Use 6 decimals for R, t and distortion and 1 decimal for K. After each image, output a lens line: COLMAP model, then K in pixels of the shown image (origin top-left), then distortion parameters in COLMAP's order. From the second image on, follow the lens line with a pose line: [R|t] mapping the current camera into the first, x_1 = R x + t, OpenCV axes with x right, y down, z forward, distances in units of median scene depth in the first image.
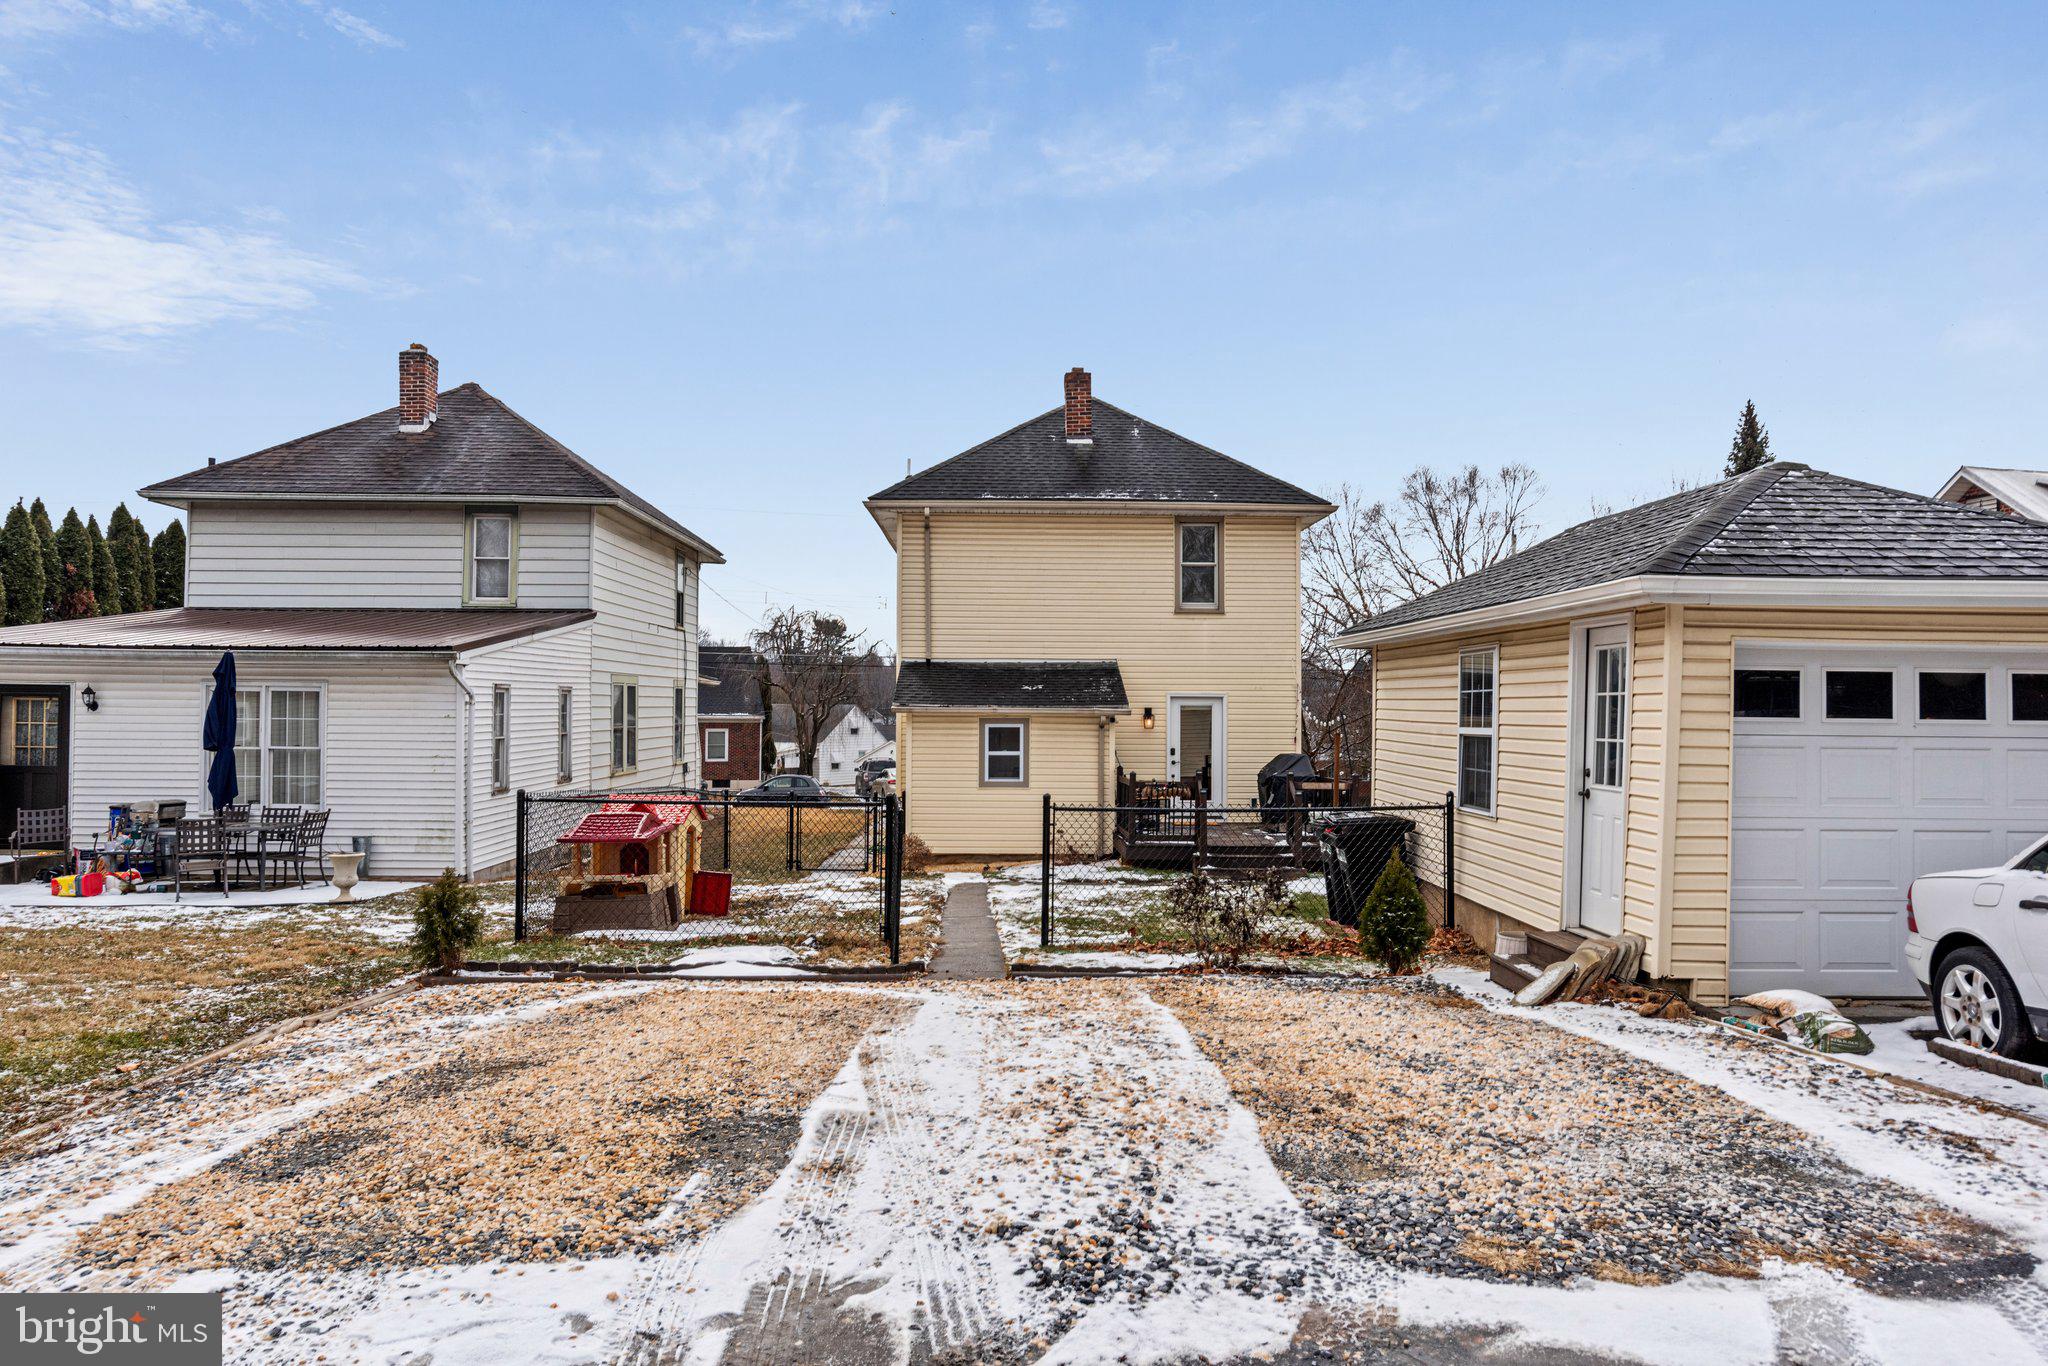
lens RADIAL K [[1381.7, 0, 1024.0], [0, 1381.7, 683.0], [0, 0, 1]] dist [-0.005535, -0.000371]
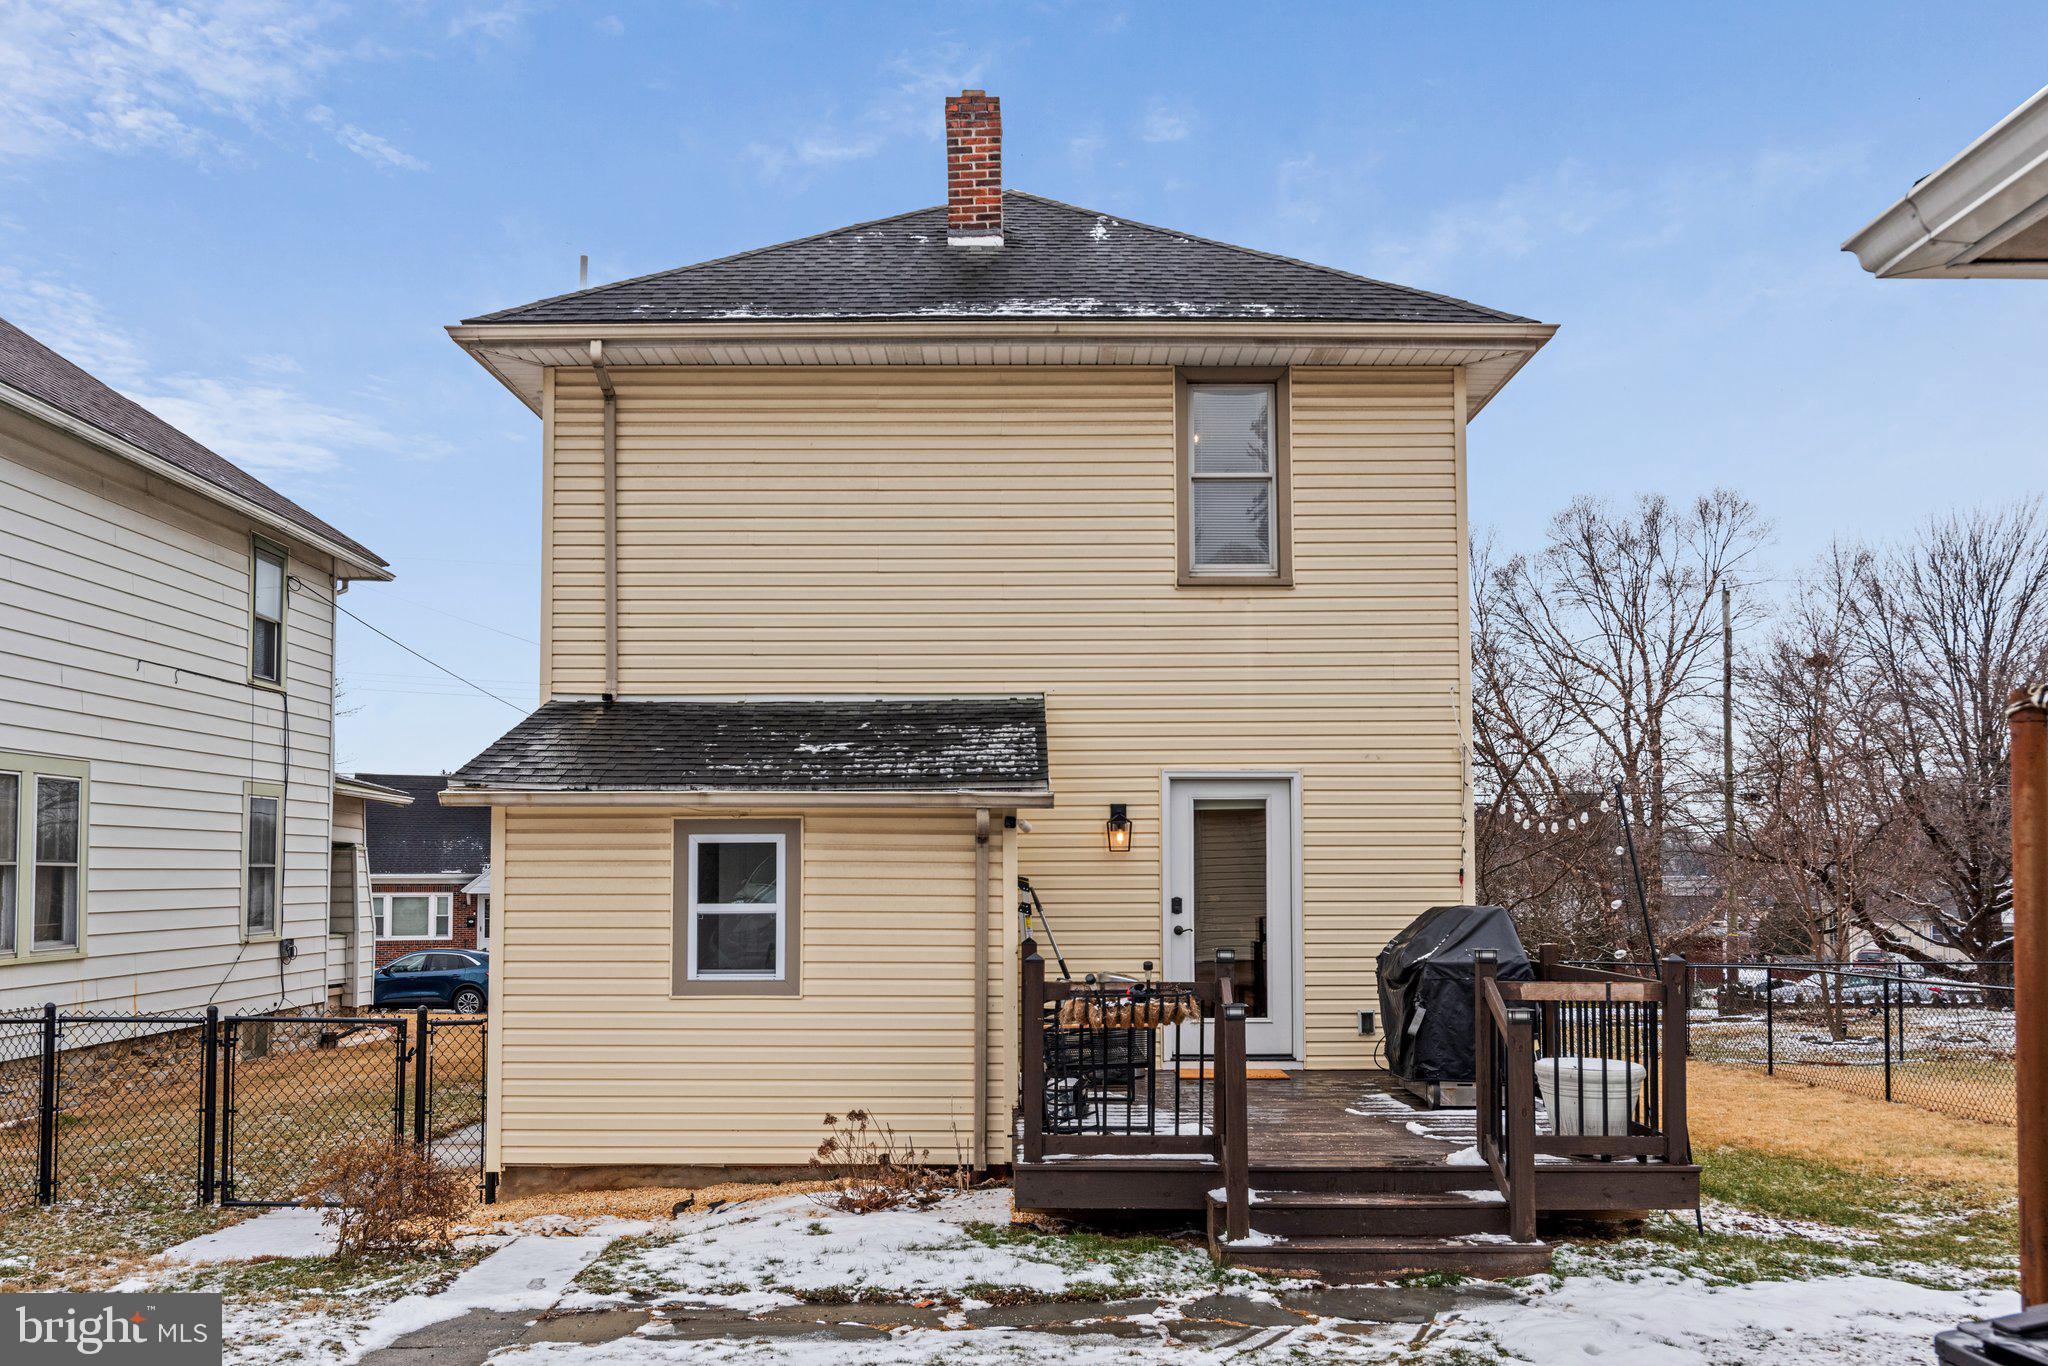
lens RADIAL K [[1573.3, 0, 1029.2], [0, 1573.3, 814.2], [0, 0, 1]] dist [-0.005074, 0.001006]
pose [[0.999686, -0.008804, -0.023452, 0.076173], [0.008310, 0.999744, -0.021055, 0.032427], [0.023631, 0.020854, 0.999503, 0.525265]]
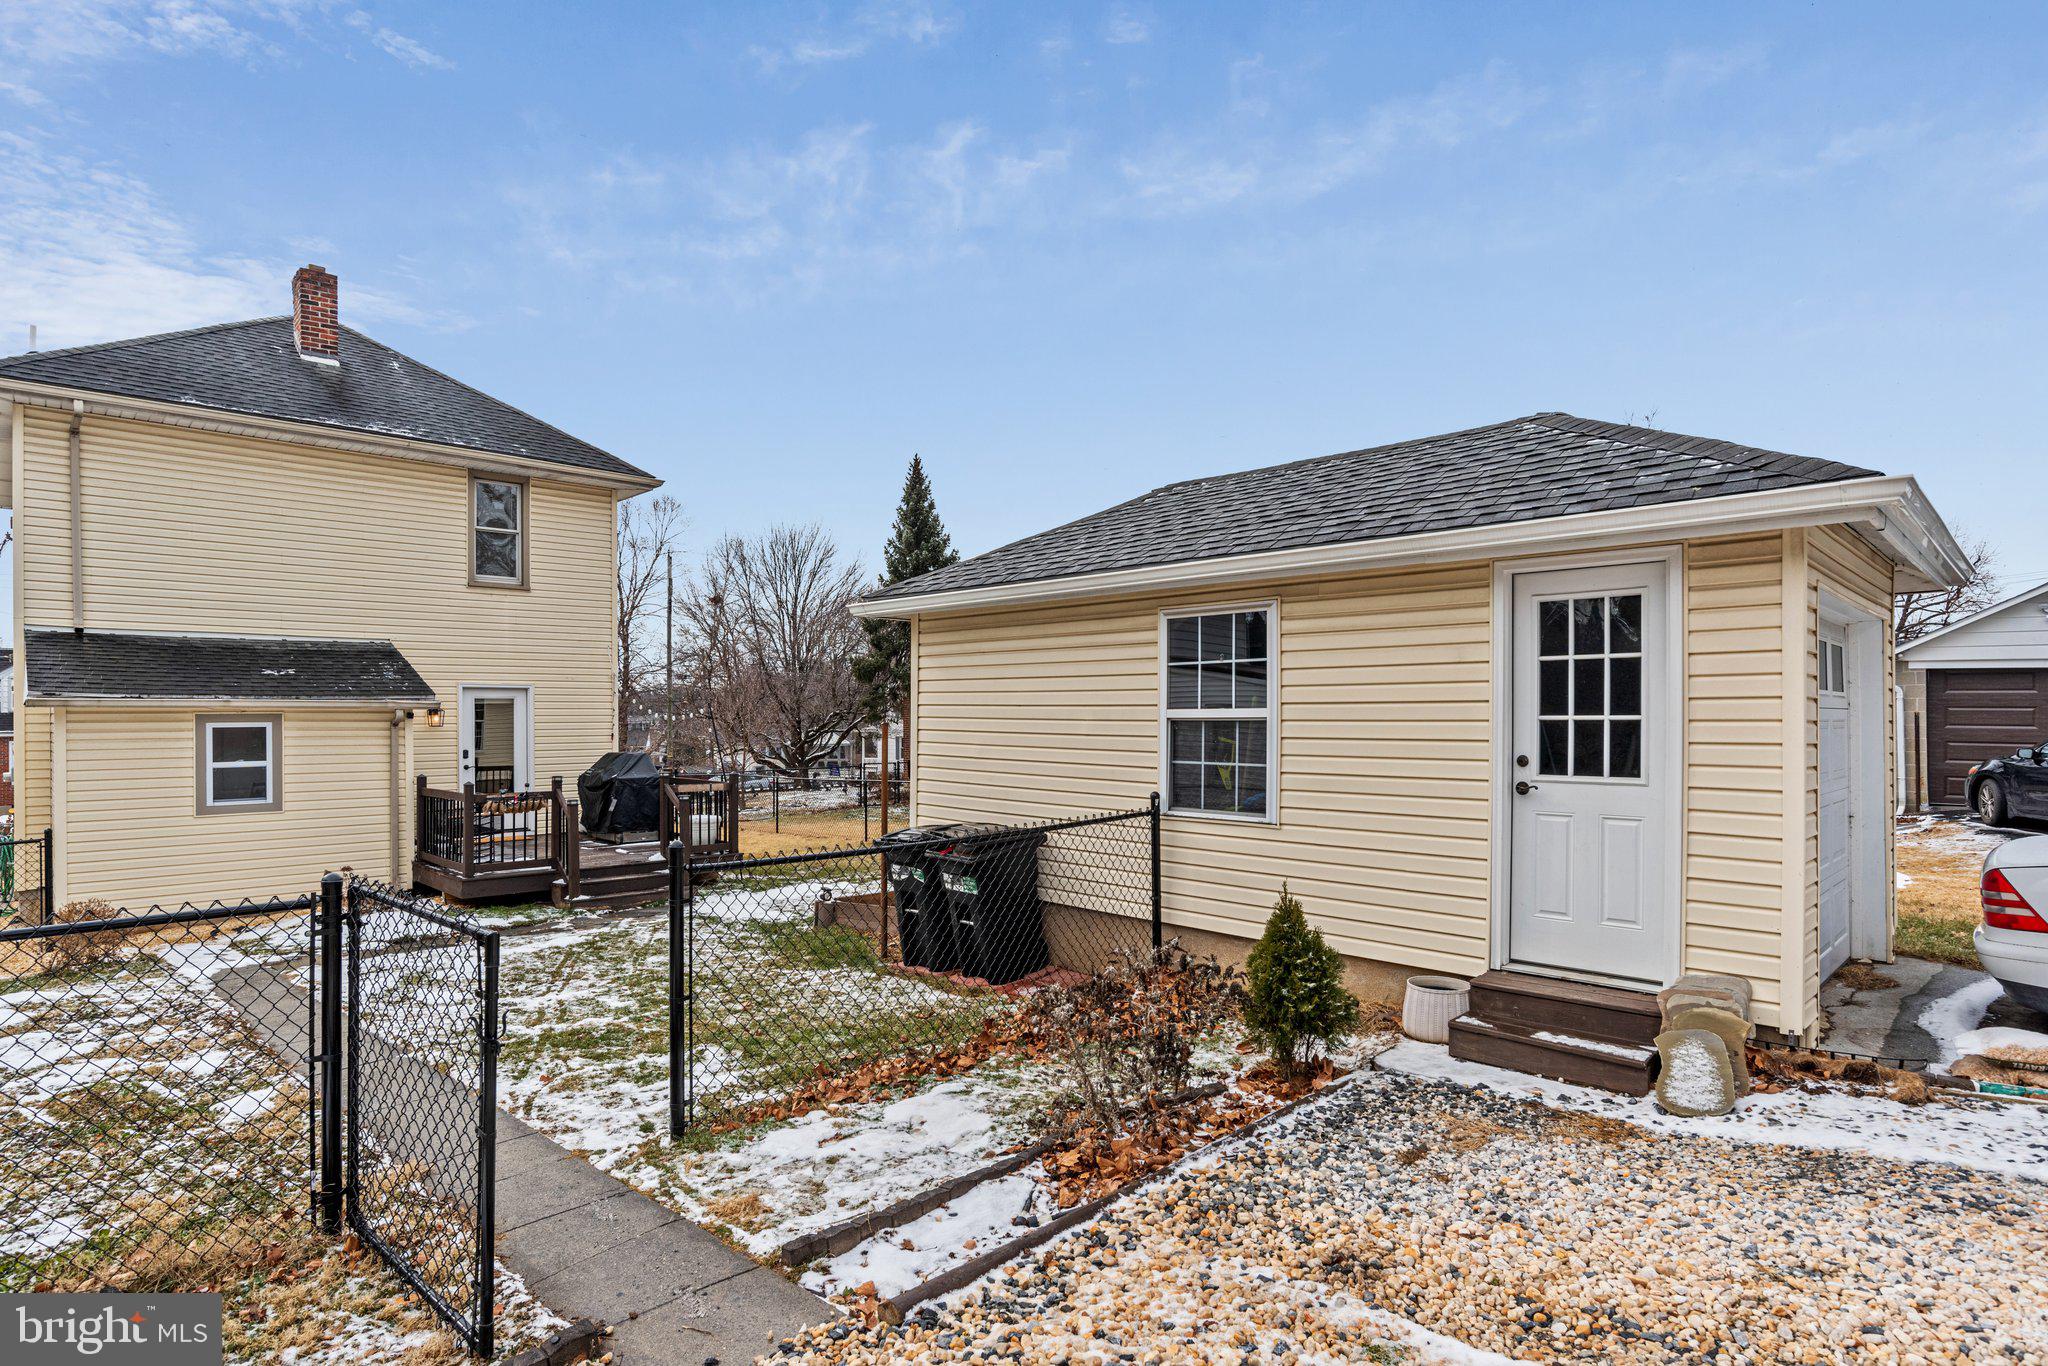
lens RADIAL K [[1053.1, 0, 1053.8], [0, 1053.1, 720.0], [0, 0, 1]] dist [-0.071581, 0.023869]
pose [[0.712319, -0.012526, 0.701744, -0.077205], [-0.006295, 0.999686, 0.024234, 0.012645], [-0.701828, -0.021680, 0.712017, 0.327899]]
